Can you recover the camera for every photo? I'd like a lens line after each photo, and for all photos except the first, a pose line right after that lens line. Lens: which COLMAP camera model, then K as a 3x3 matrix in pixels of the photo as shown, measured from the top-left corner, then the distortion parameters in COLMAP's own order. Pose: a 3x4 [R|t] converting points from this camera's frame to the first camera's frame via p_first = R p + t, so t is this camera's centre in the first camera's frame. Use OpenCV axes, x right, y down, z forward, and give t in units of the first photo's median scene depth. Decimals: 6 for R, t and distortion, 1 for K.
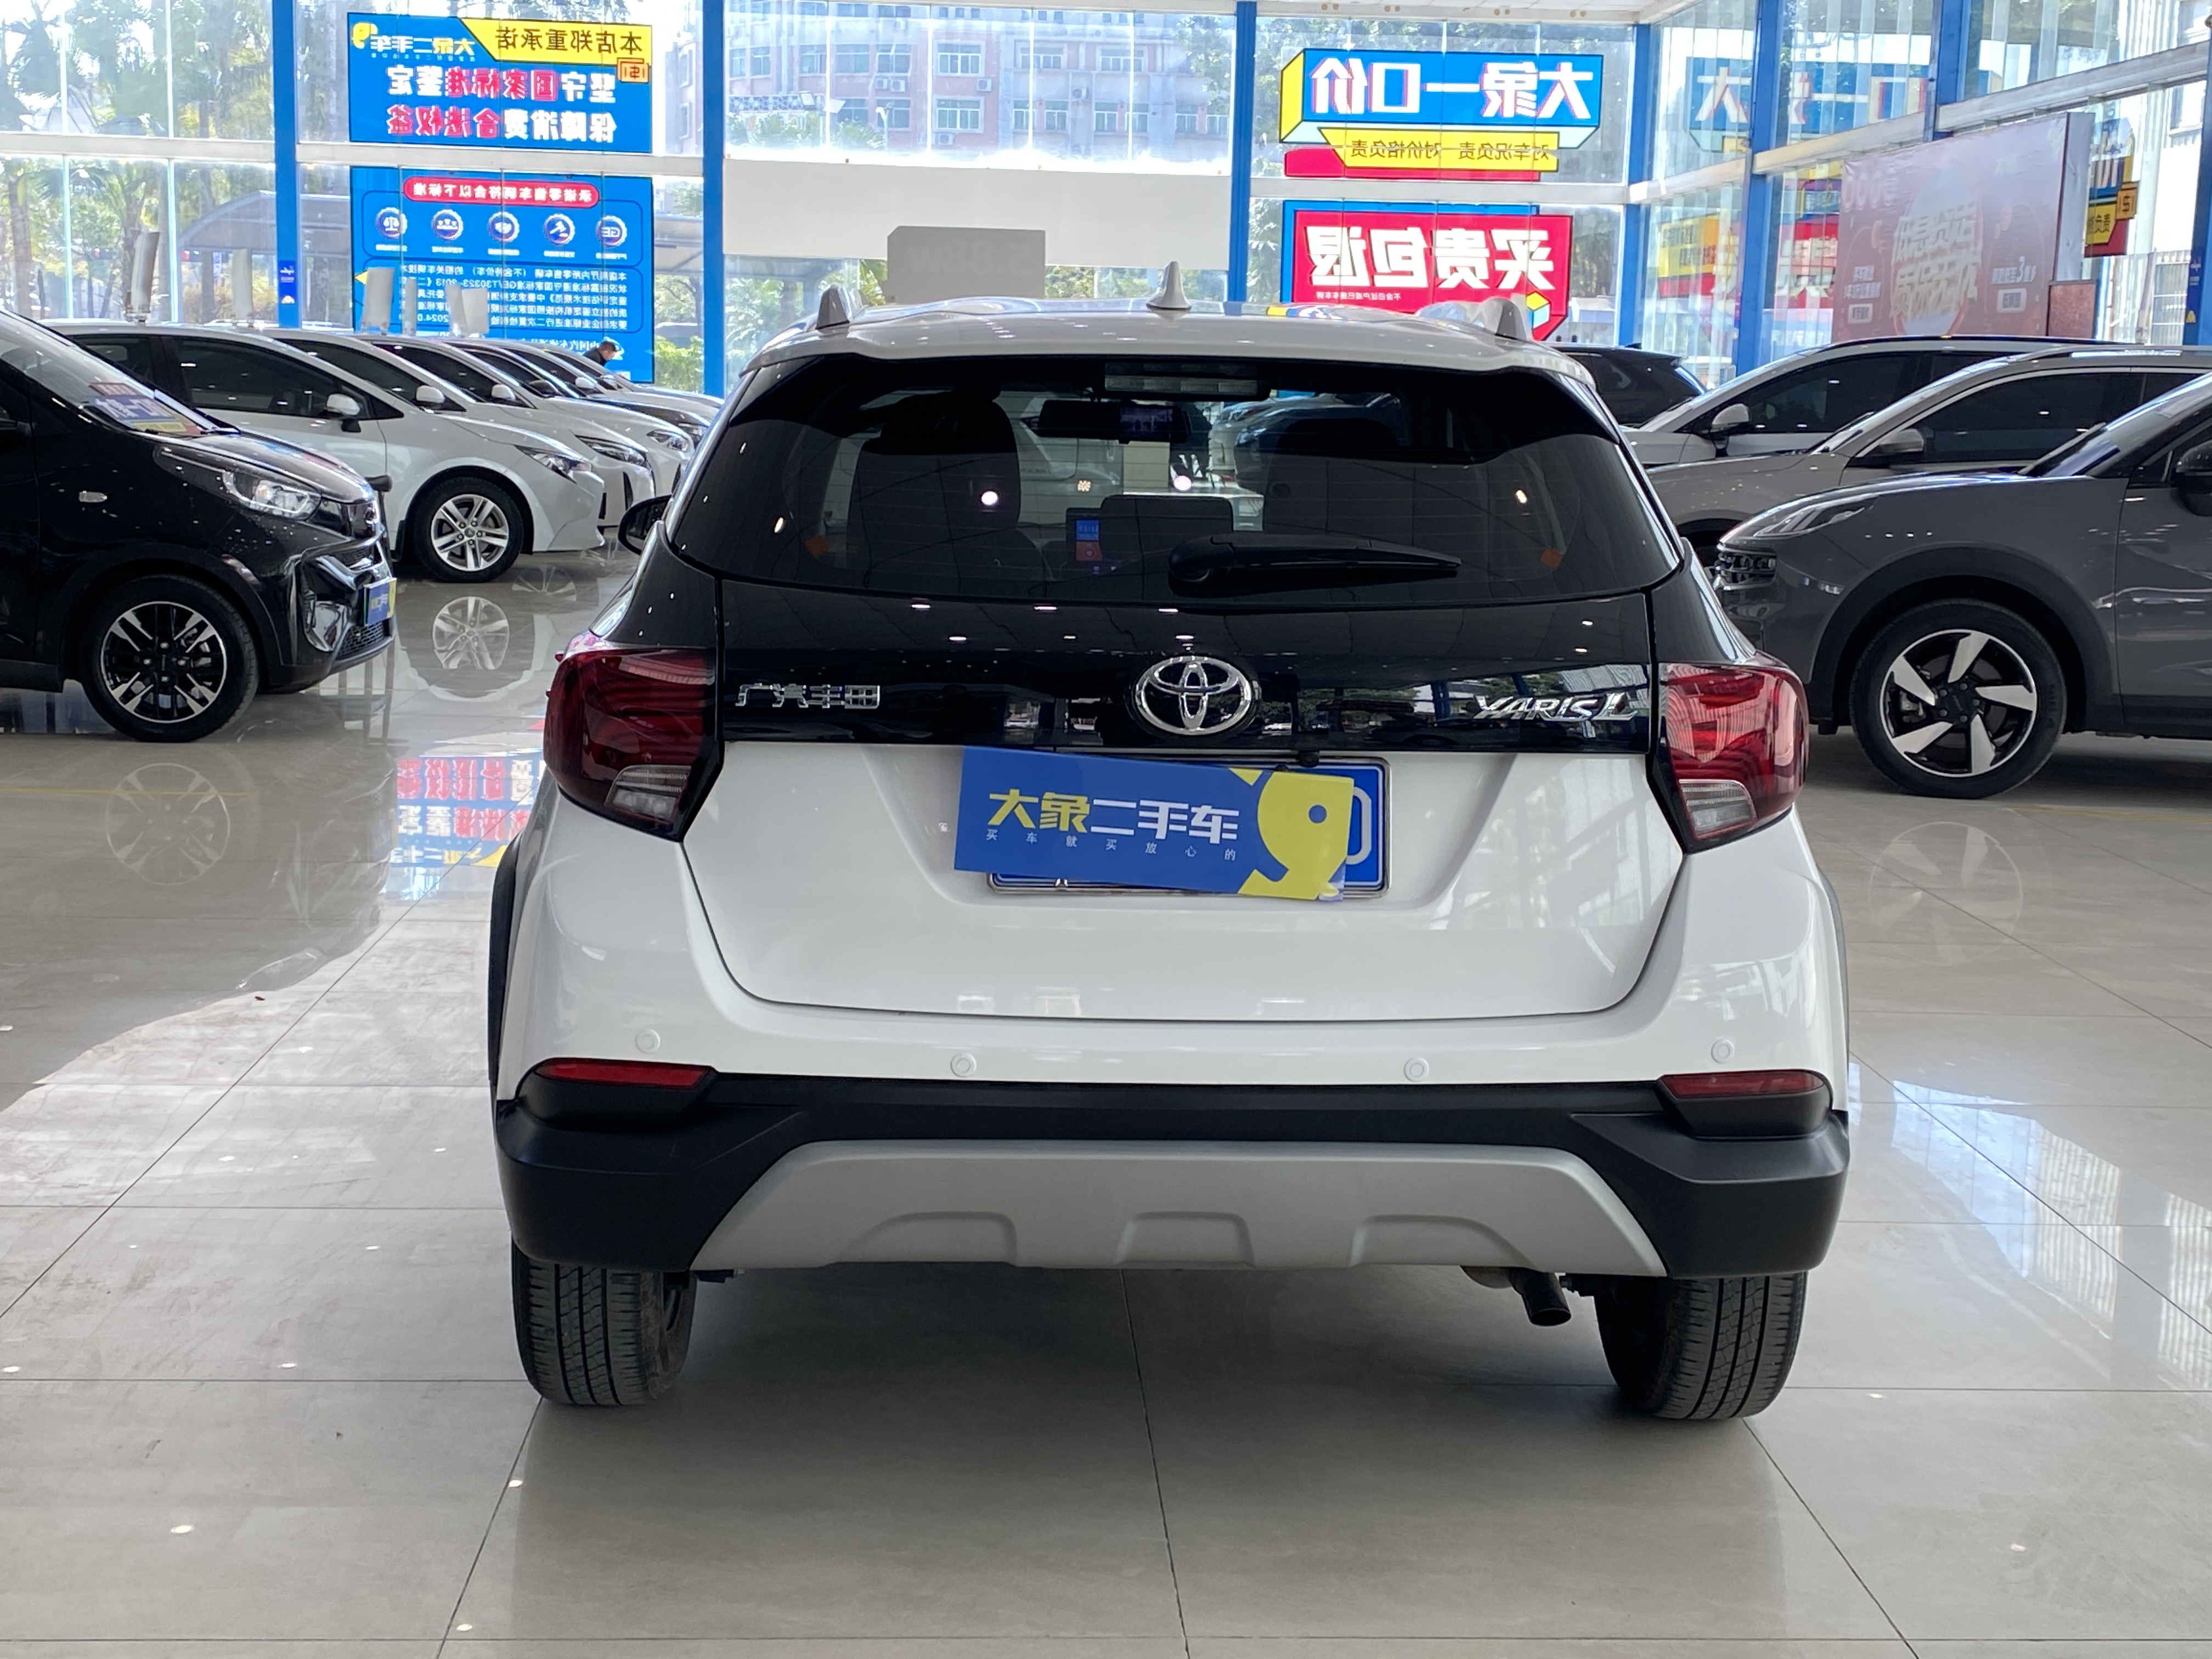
lens RADIAL K [[2882.4, 0, 1131.7], [0, 2882.4, 832.1], [0, 0, 1]] dist [0.205640, -0.634238]
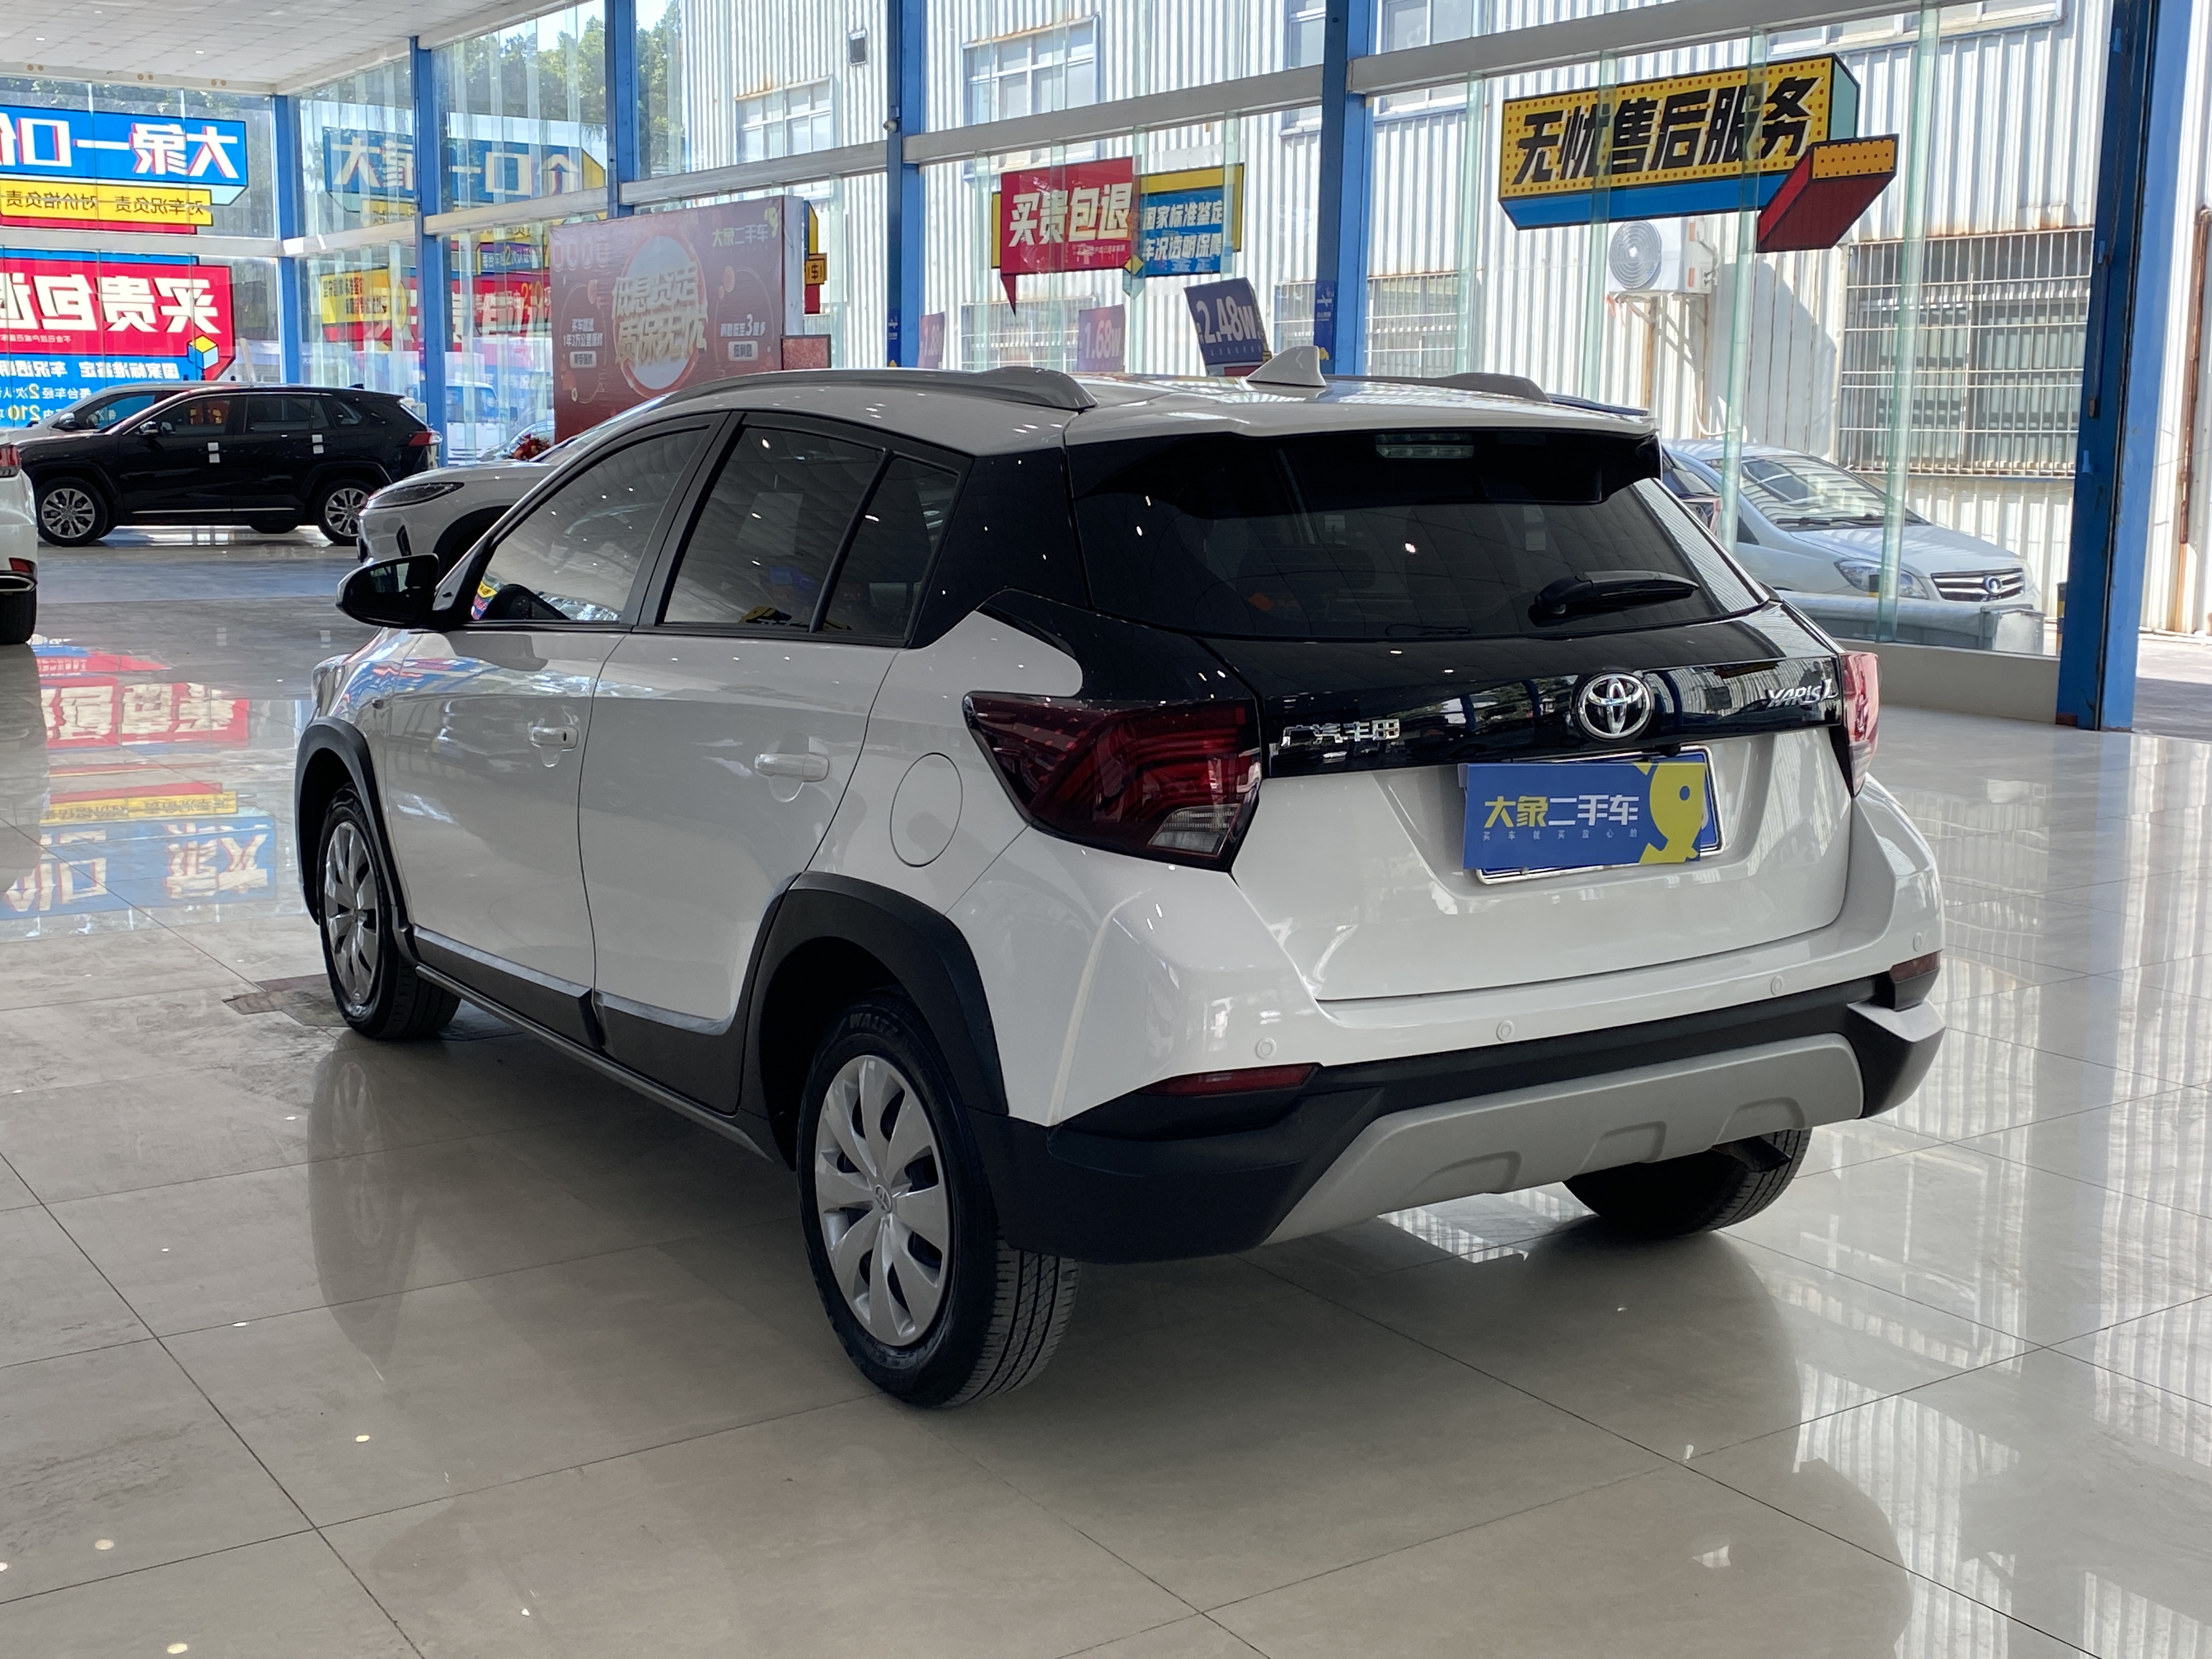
lens RADIAL K [[2515.3, 0, 1119.4], [0, 2515.3, 826.5], [0, 0, 1]] dist [0.092416, -0.194824]
pose [[0.862086, -0.098171, 0.497163, -0.057185], [0.093689, 0.995020, 0.034020, -0.004317], [-0.498027, 0.017251, 0.866990, 0.014421]]
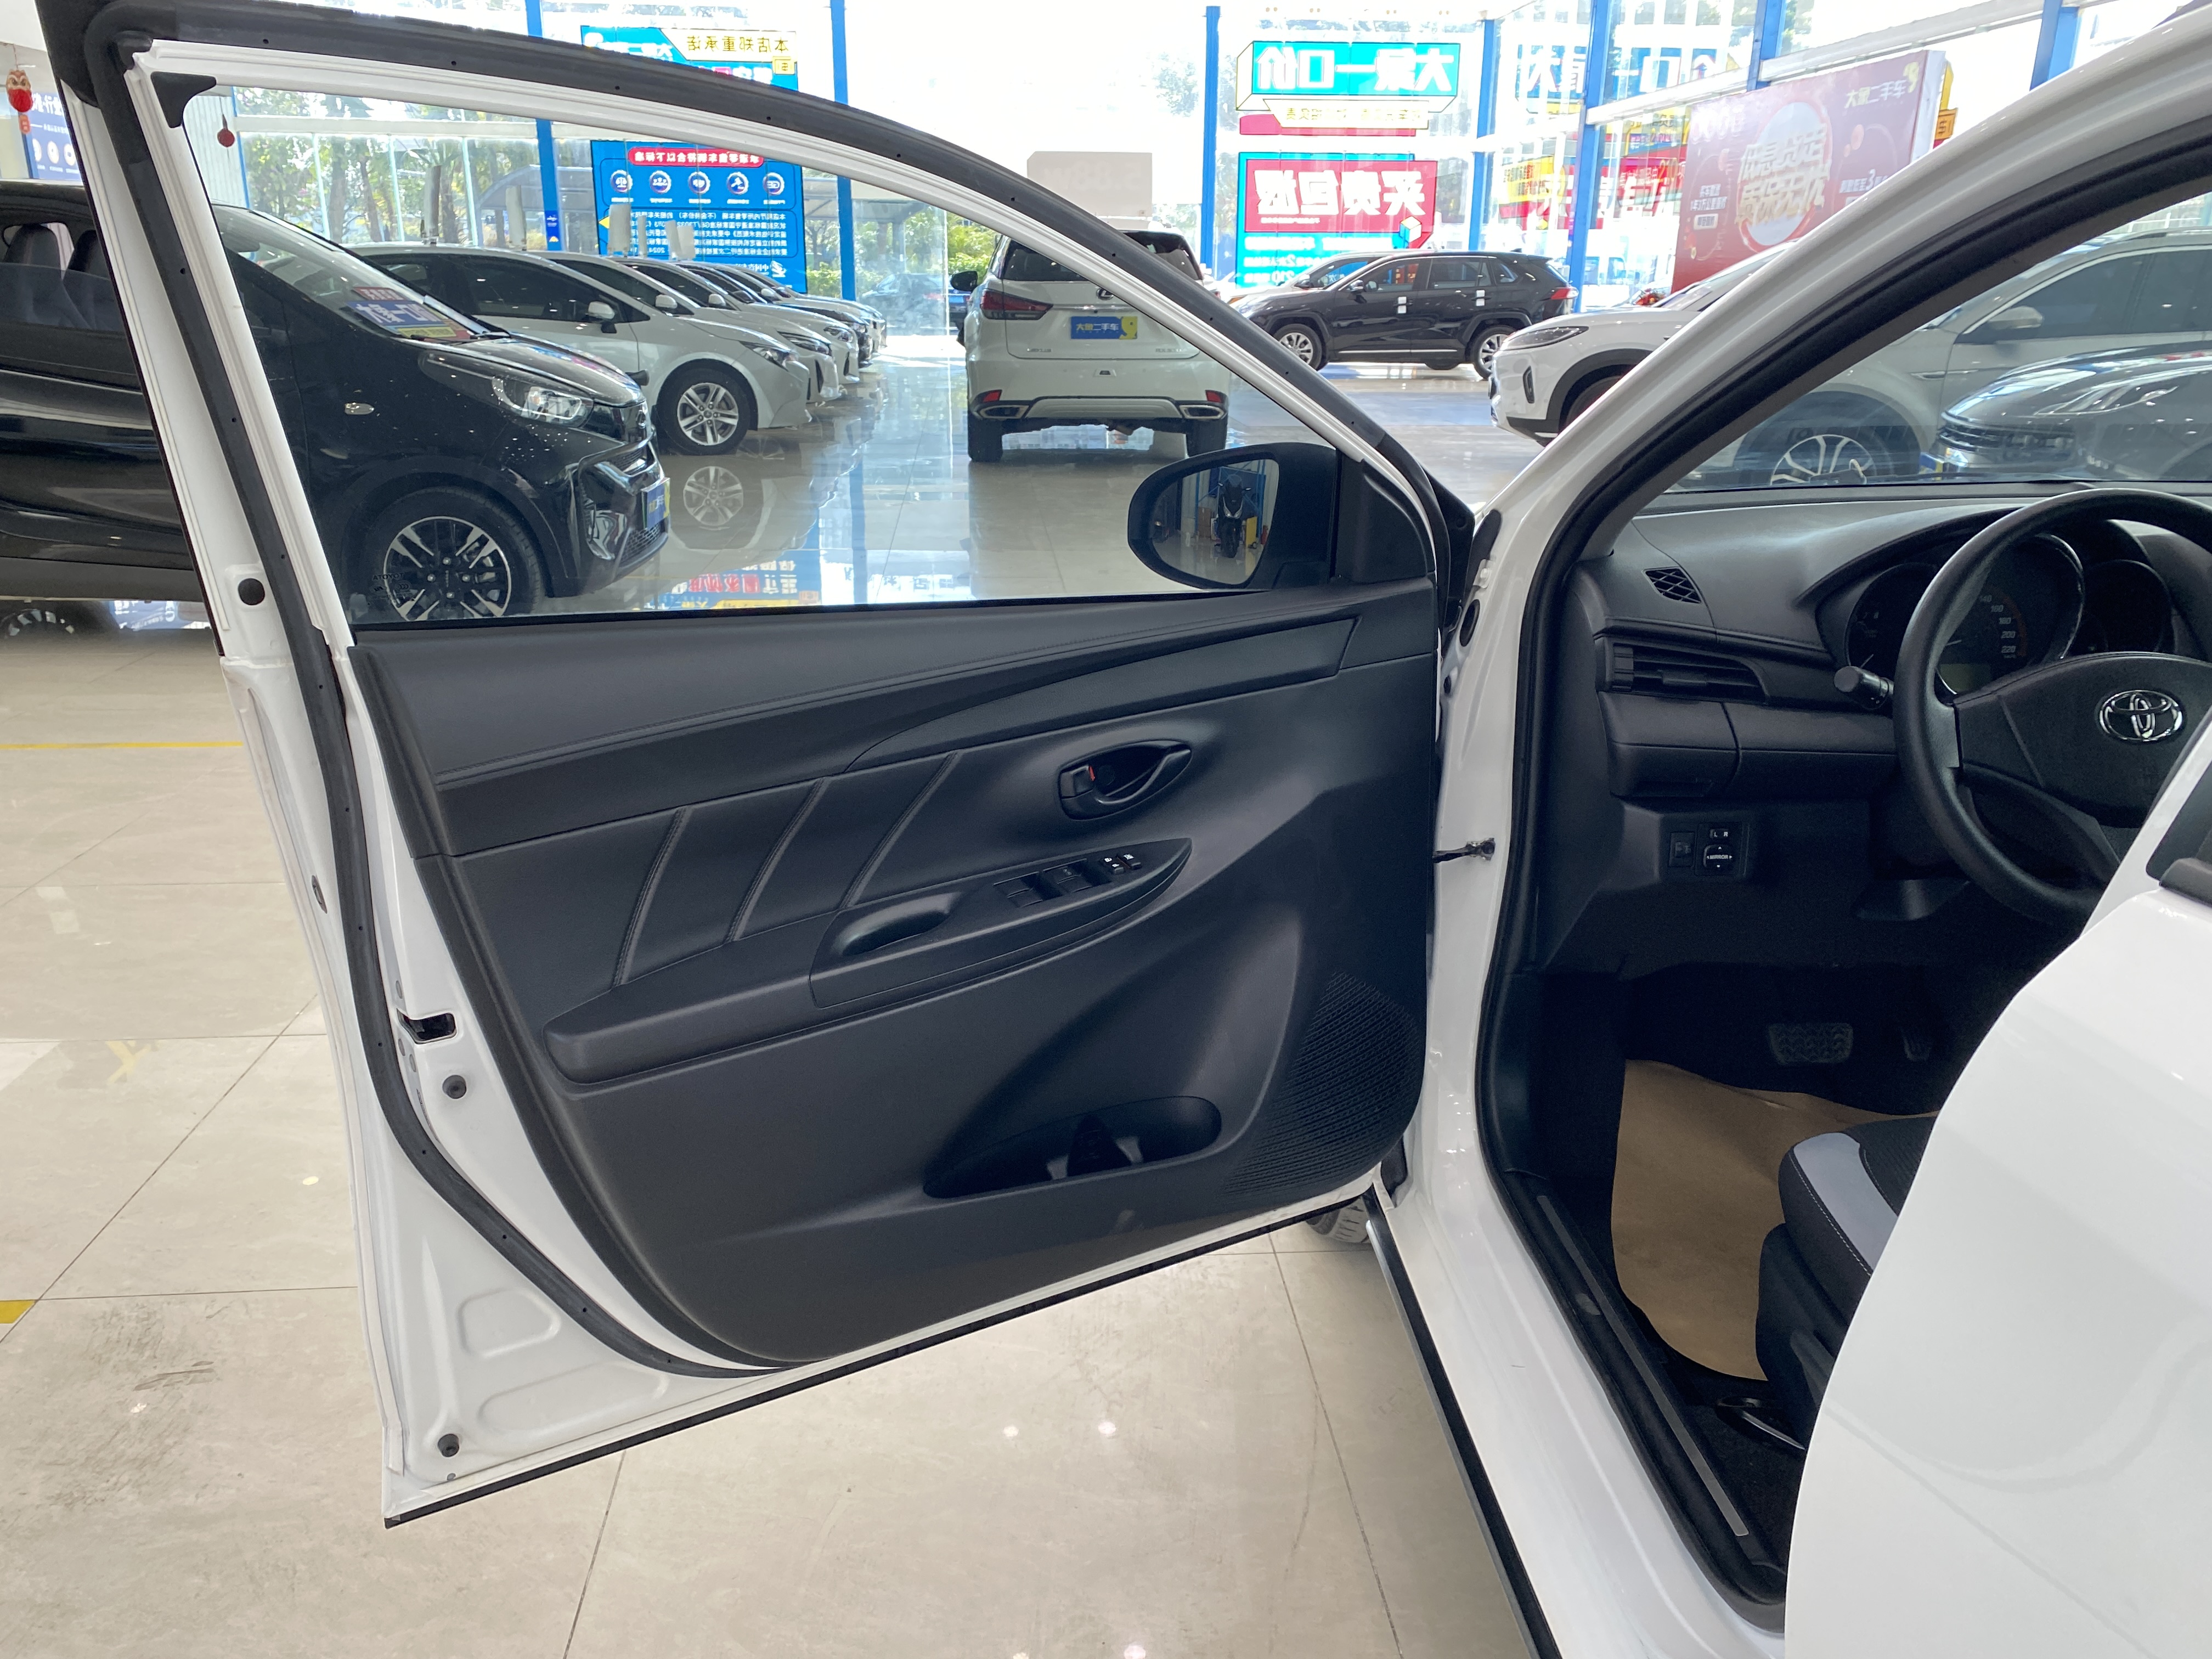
lens RADIAL K [[1714.3, 0, 1113.3], [0, 1714.3, 851.9], [0, 0, 1]] dist [0.023787, -0.002874]
pose [[0.999644, -0.022957, 0.013561, -0.030234], [0.020469, 0.986673, 0.161421, -0.014750], [-0.017086, -0.161086, 0.986793, 0.106338]]
